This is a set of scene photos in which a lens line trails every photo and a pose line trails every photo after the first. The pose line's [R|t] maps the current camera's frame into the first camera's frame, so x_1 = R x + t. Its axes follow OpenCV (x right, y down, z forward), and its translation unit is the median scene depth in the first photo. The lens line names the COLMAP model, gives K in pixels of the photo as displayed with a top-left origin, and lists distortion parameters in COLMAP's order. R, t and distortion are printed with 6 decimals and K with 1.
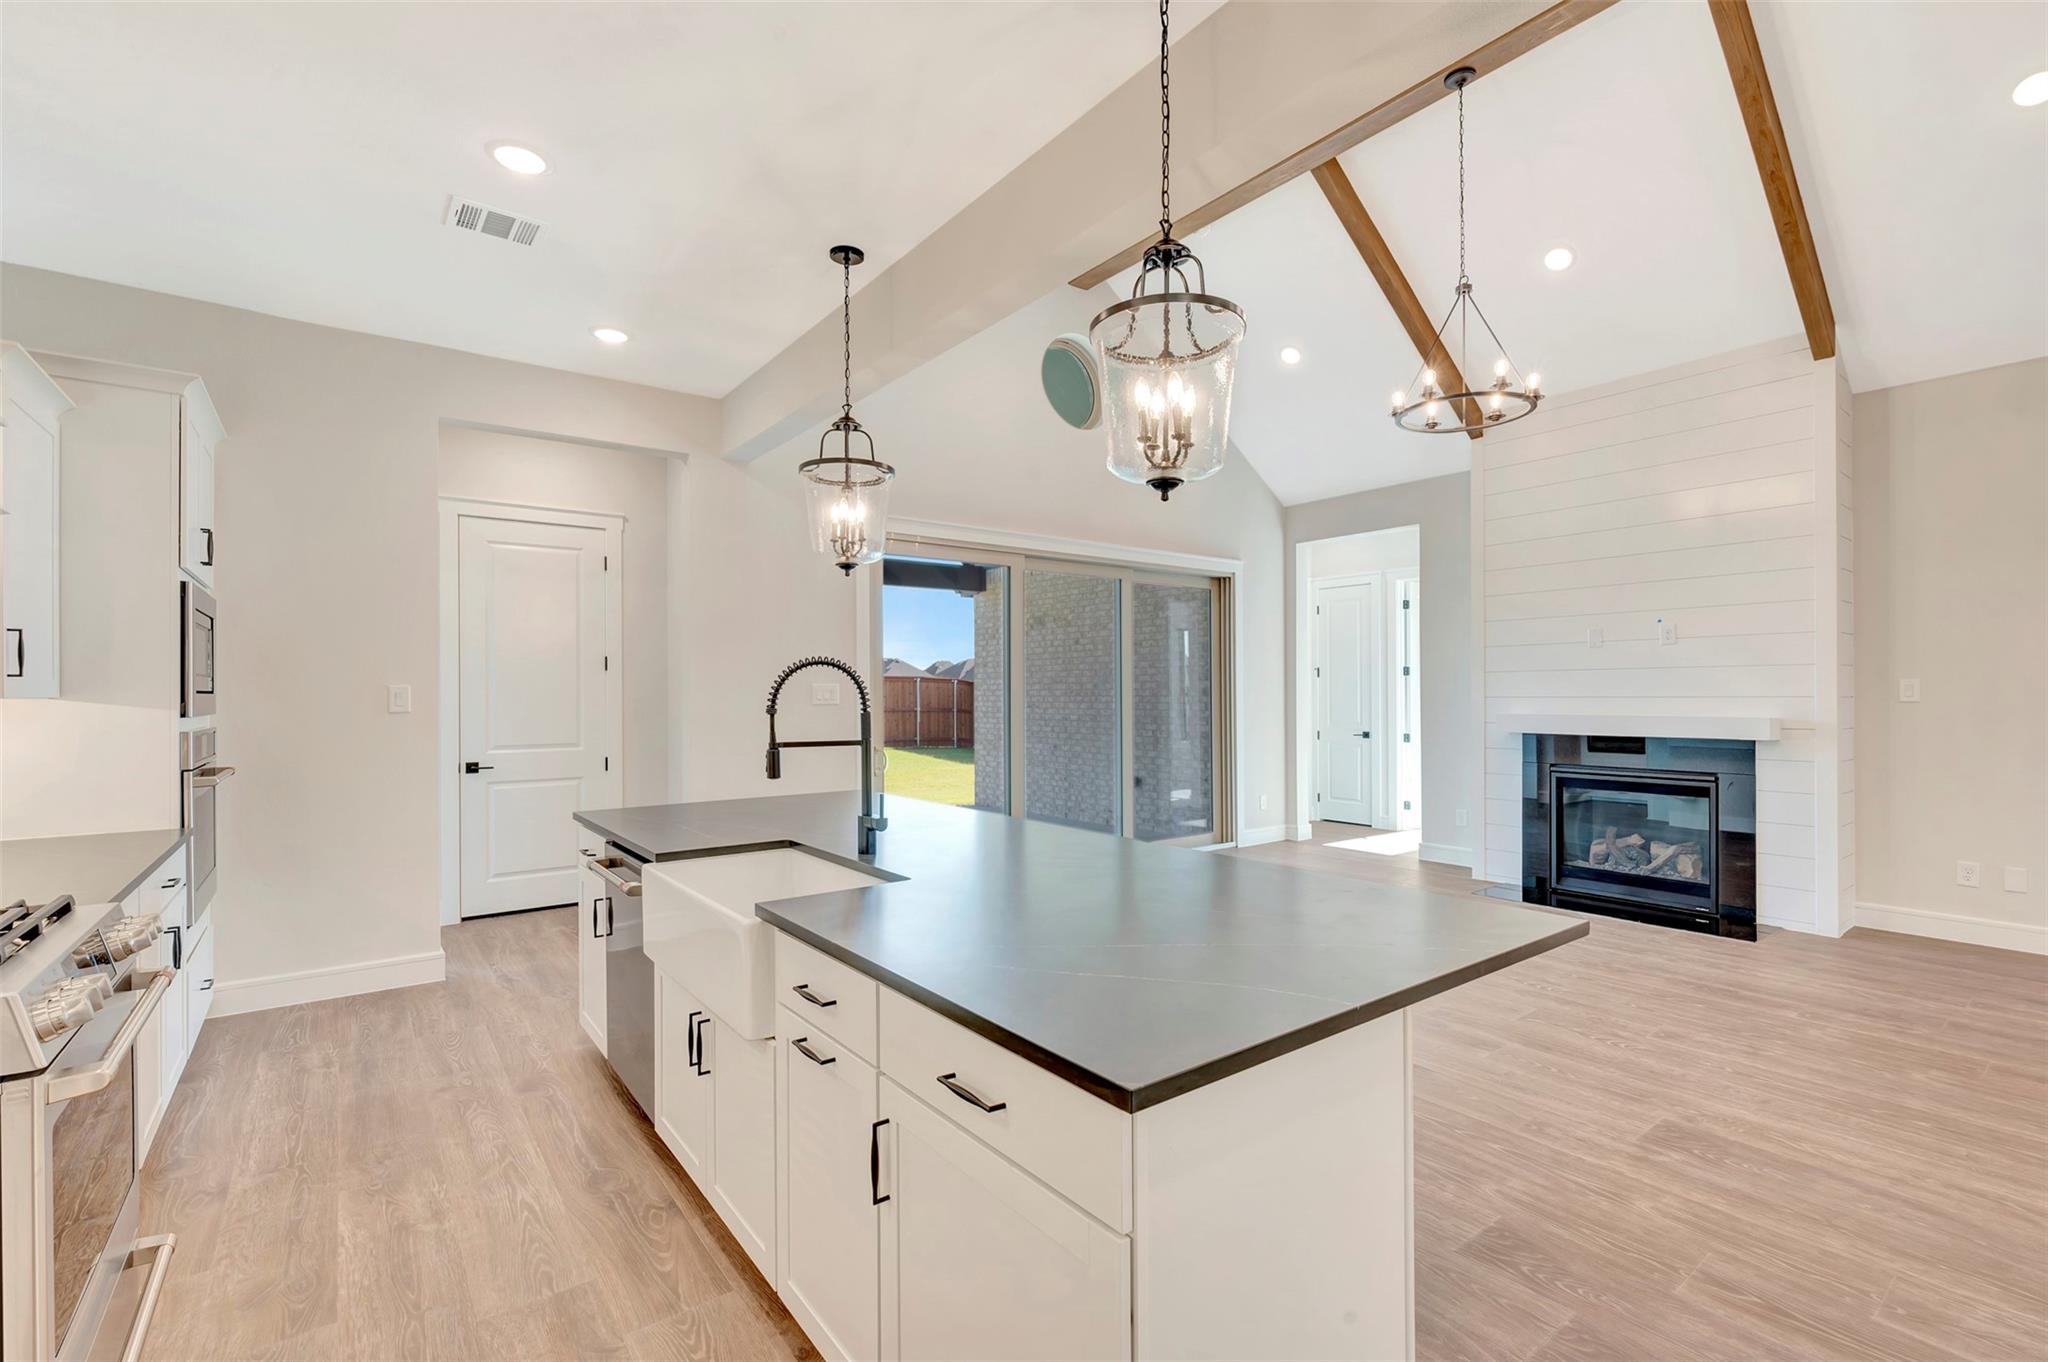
lens RADIAL K [[903.8, 0, 1026.8], [0, 903.8, 689.0], [0, 0, 1]] dist [0.002116, 0.000165]
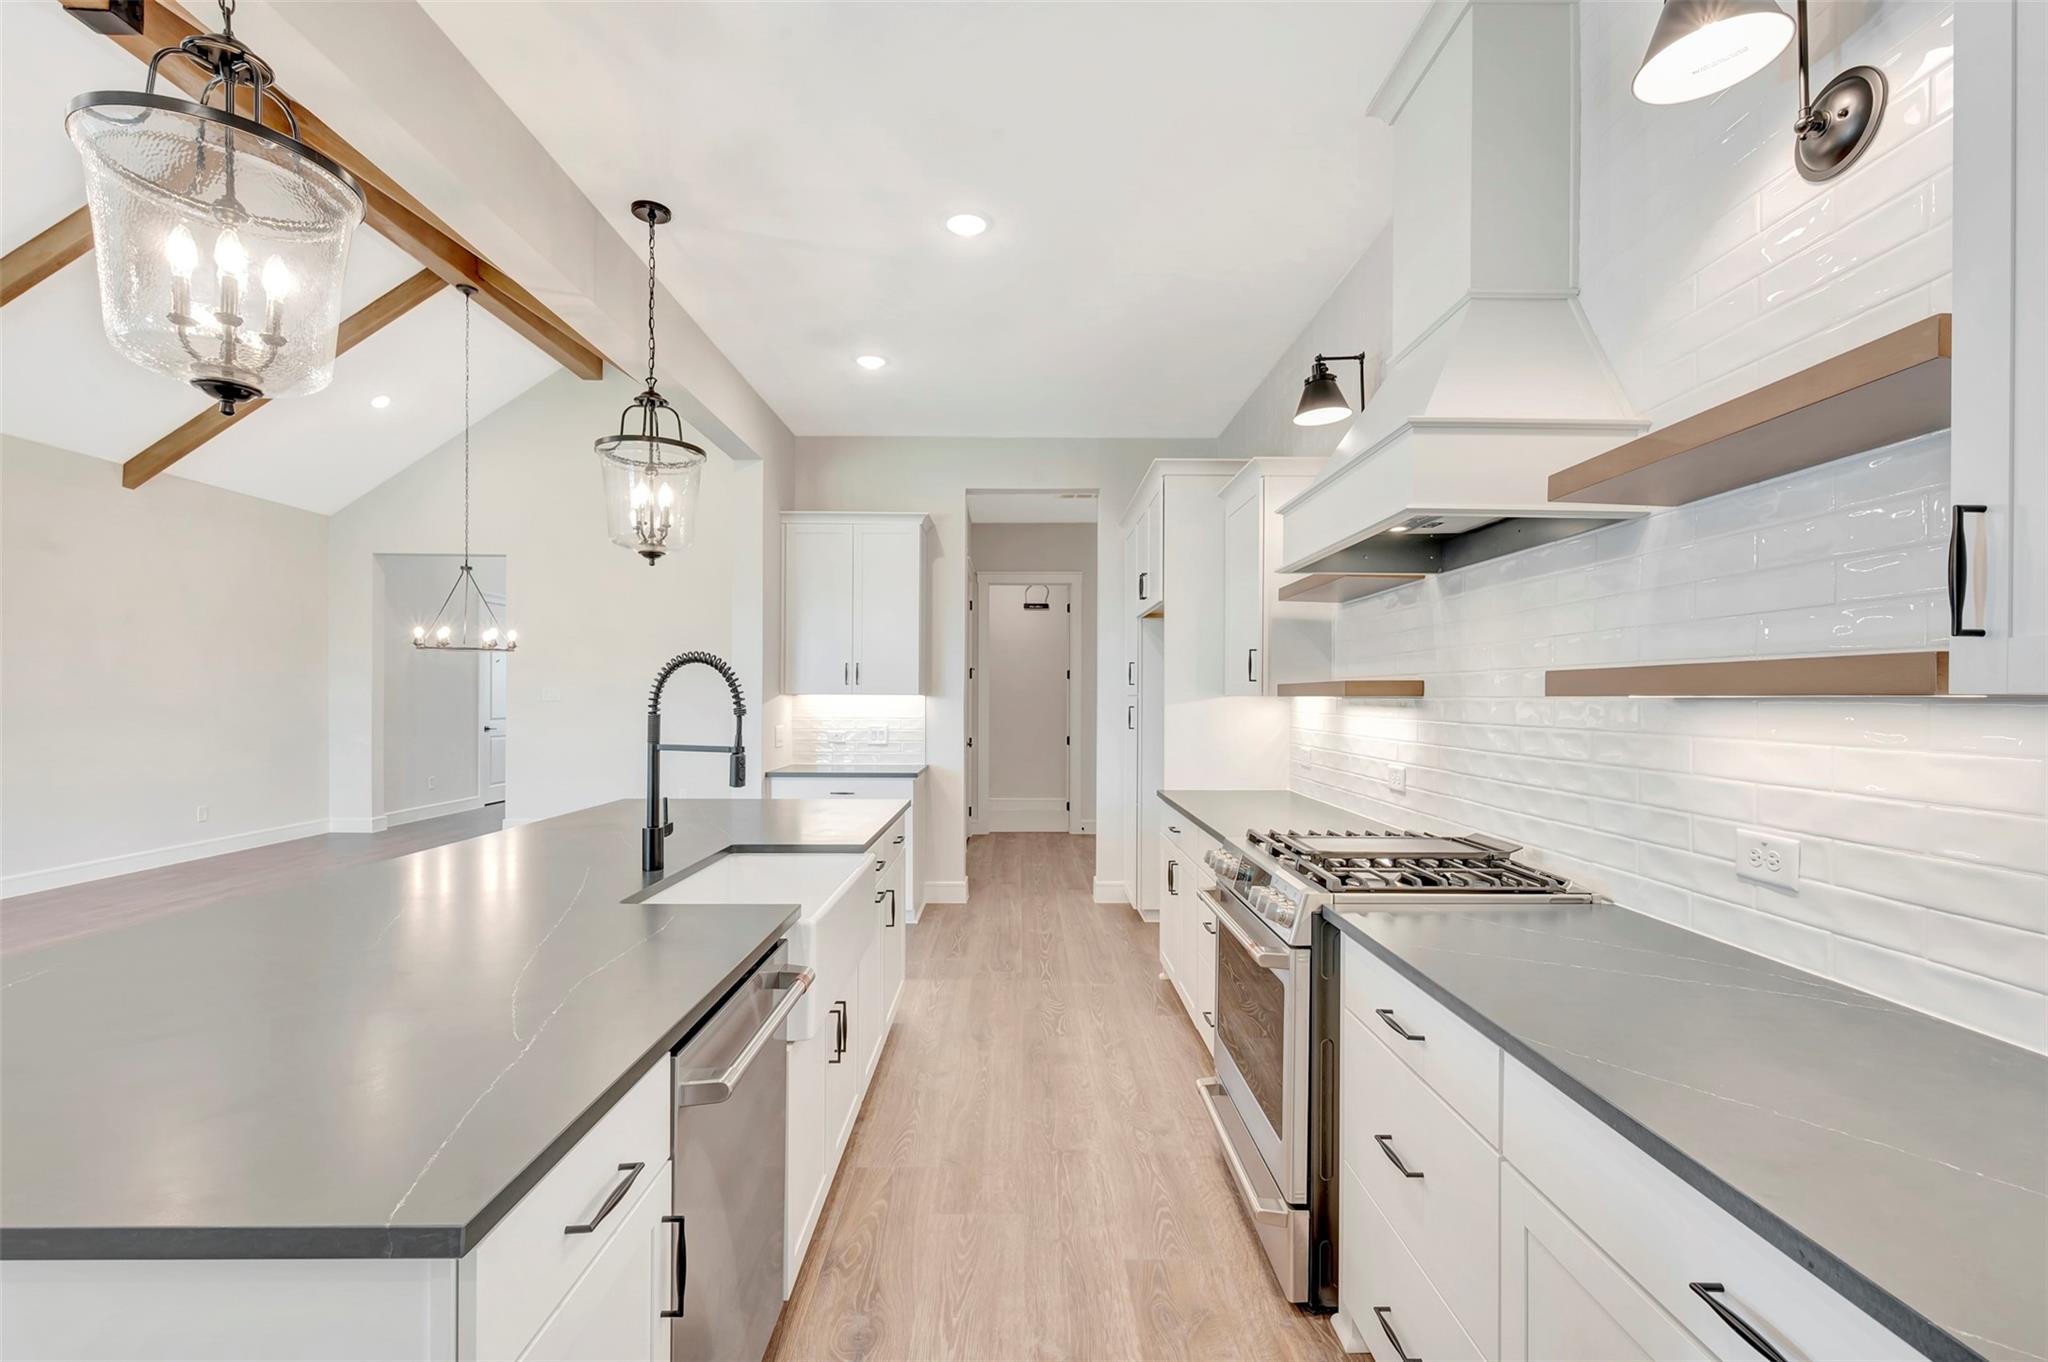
lens RADIAL K [[903.8, 0, 1018.8], [0, 903.8, 689.7], [0, 0, 1]] dist [0.002116, 0.000165]
pose [[-0.797401, 0.006618, 0.603414, -0.474696], [-0.002314, 0.999899, -0.014024, 0.006383], [-0.603446, -0.012579, -0.797305, 0.702161]]
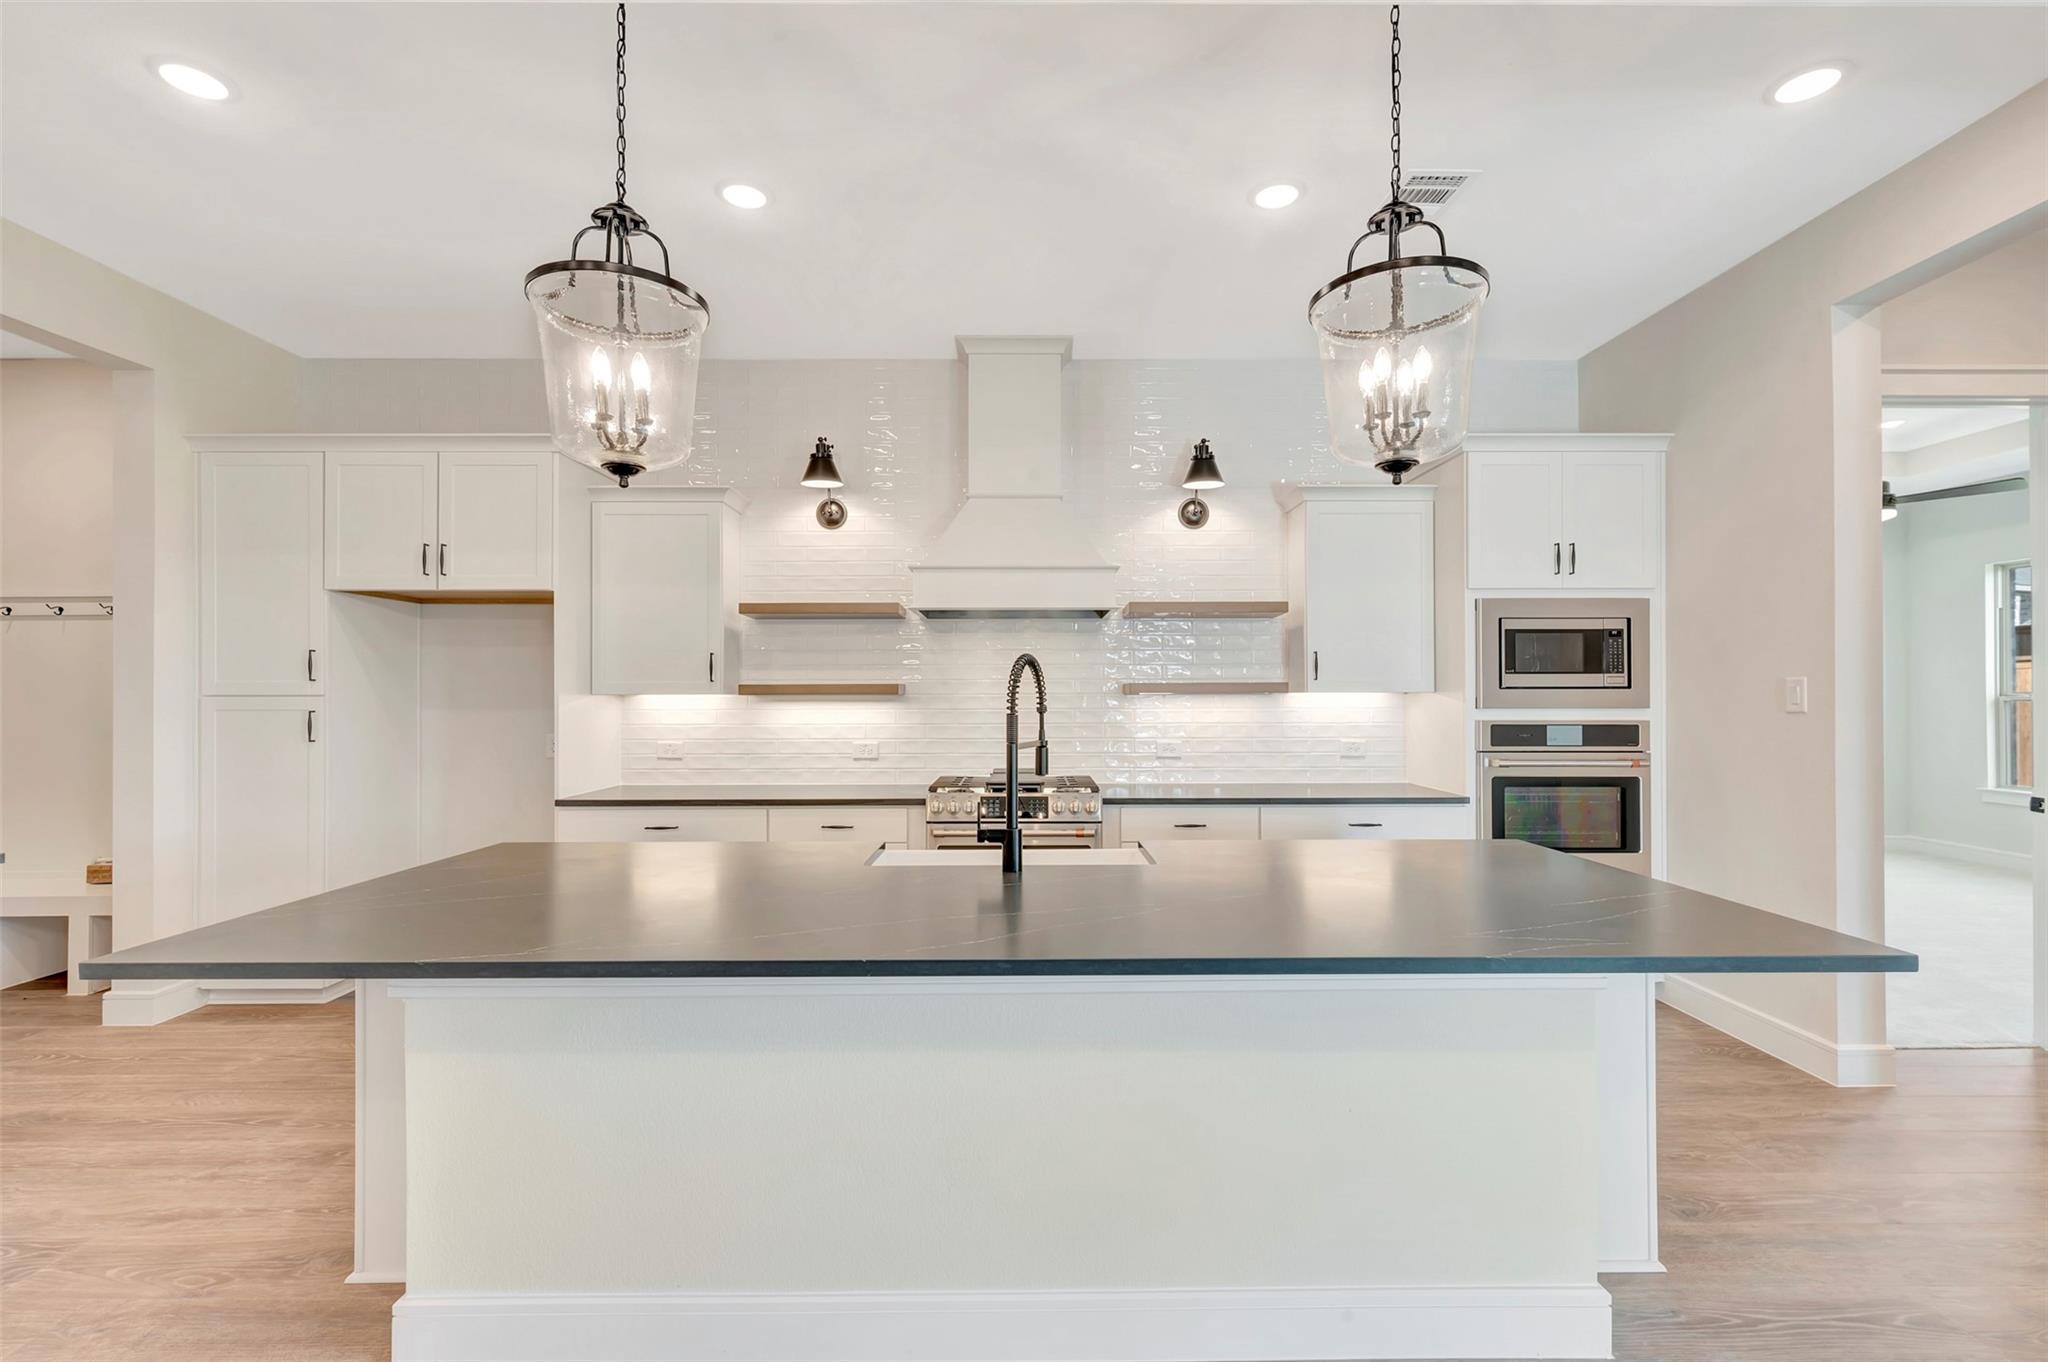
lens RADIAL K [[903.8, 0, 988.1], [0, 903.8, 686.1], [0, 0, 1]] dist [0.002116, 0.000165]
pose [[-0.592605, 0.000465, -0.805493, 0.279188], [0.009834, 0.999929, -0.006657, 0.001137], [0.805433, -0.011866, -0.592568, 0.690190]]
